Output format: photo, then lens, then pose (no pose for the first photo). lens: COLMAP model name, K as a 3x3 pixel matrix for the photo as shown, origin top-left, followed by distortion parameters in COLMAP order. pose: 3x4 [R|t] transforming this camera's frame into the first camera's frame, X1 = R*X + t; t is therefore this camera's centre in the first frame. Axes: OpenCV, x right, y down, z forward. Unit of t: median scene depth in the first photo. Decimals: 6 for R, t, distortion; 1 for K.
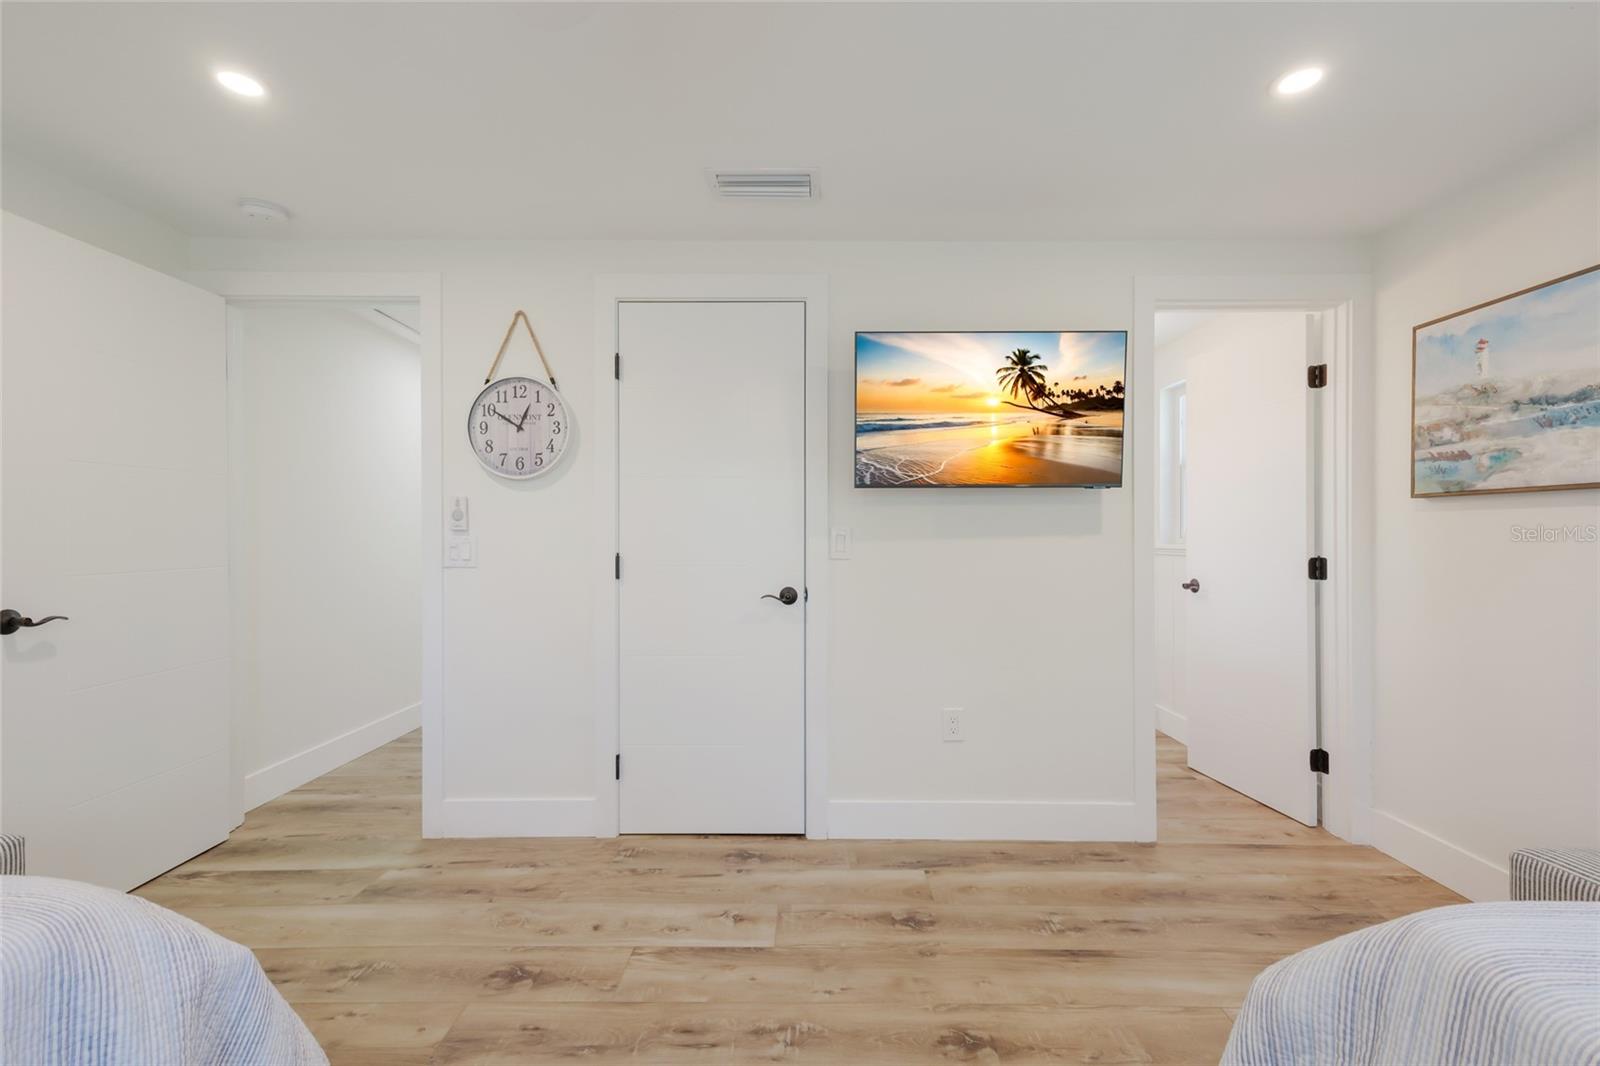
lens RADIAL K [[694.2, 0, 805.4], [0, 694.2, 536.6], [0, 0, 1]] dist [0.006624, 0.001714]
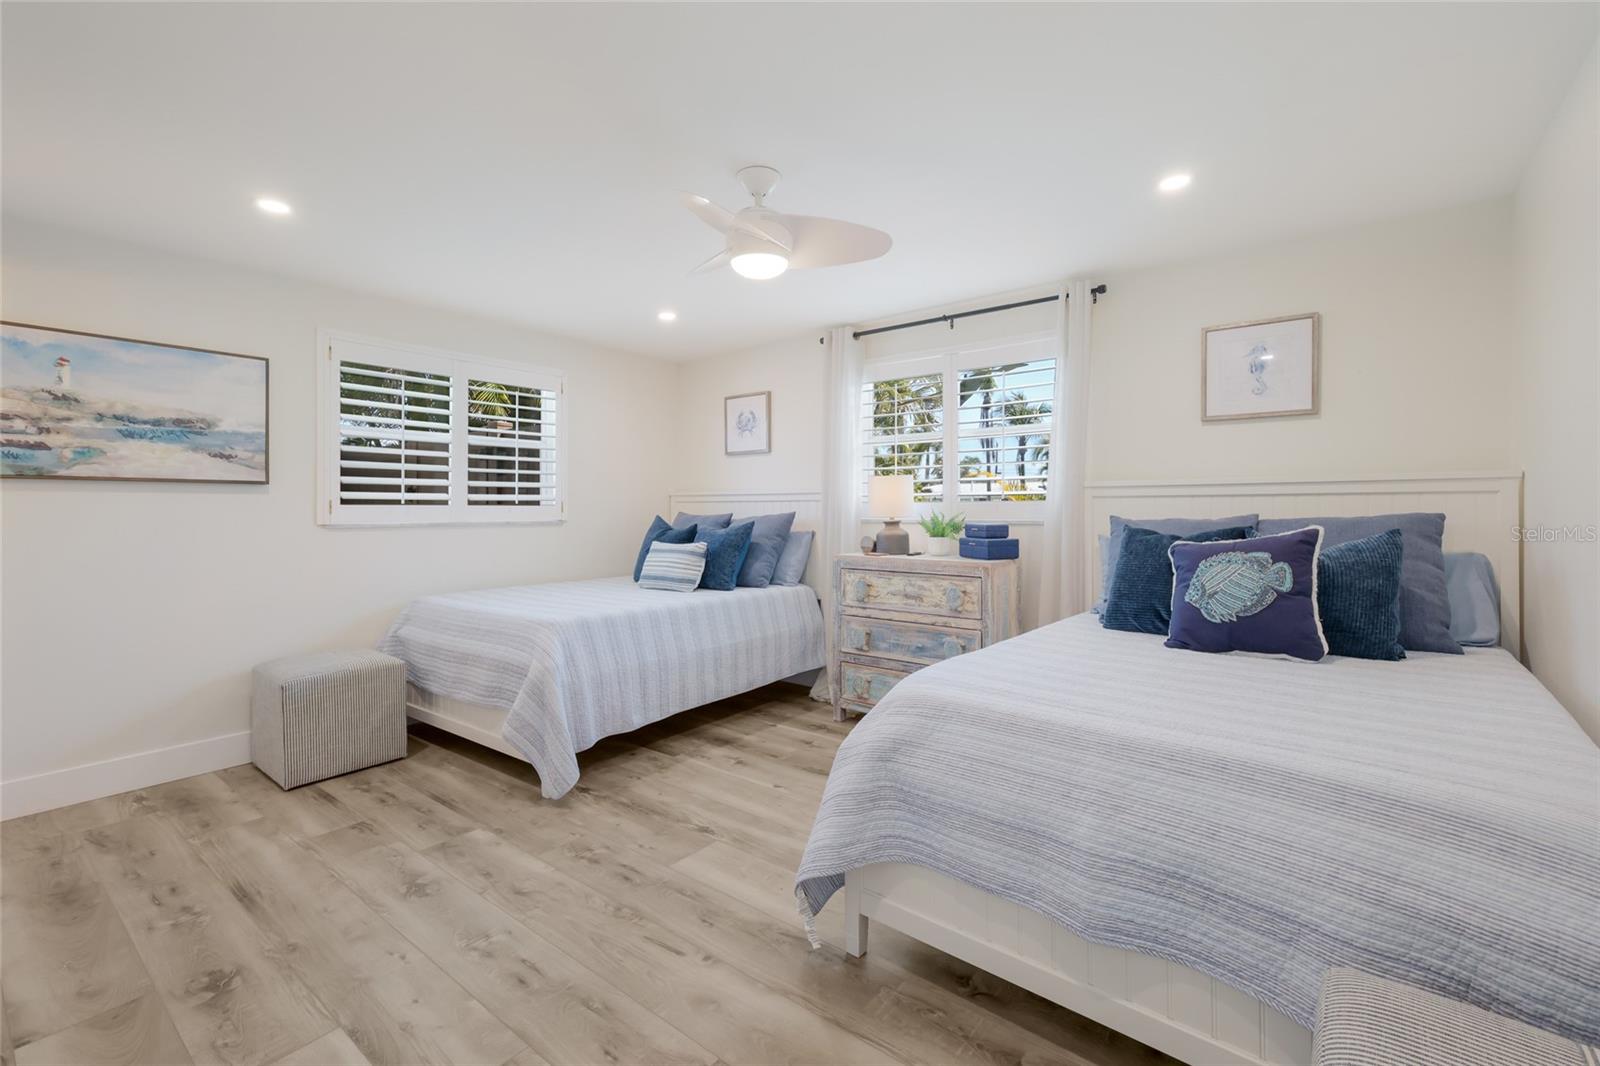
lens RADIAL K [[694.2, 0, 804.1], [0, 694.2, 519.6], [0, 0, 1]] dist [0.006624, 0.001714]
pose [[-0.792684, -0.011820, 0.609518, -0.898287], [0.003195, 0.999718, 0.023541, -0.013890], [-0.609624, 0.020608, -0.792423, 1.222435]]
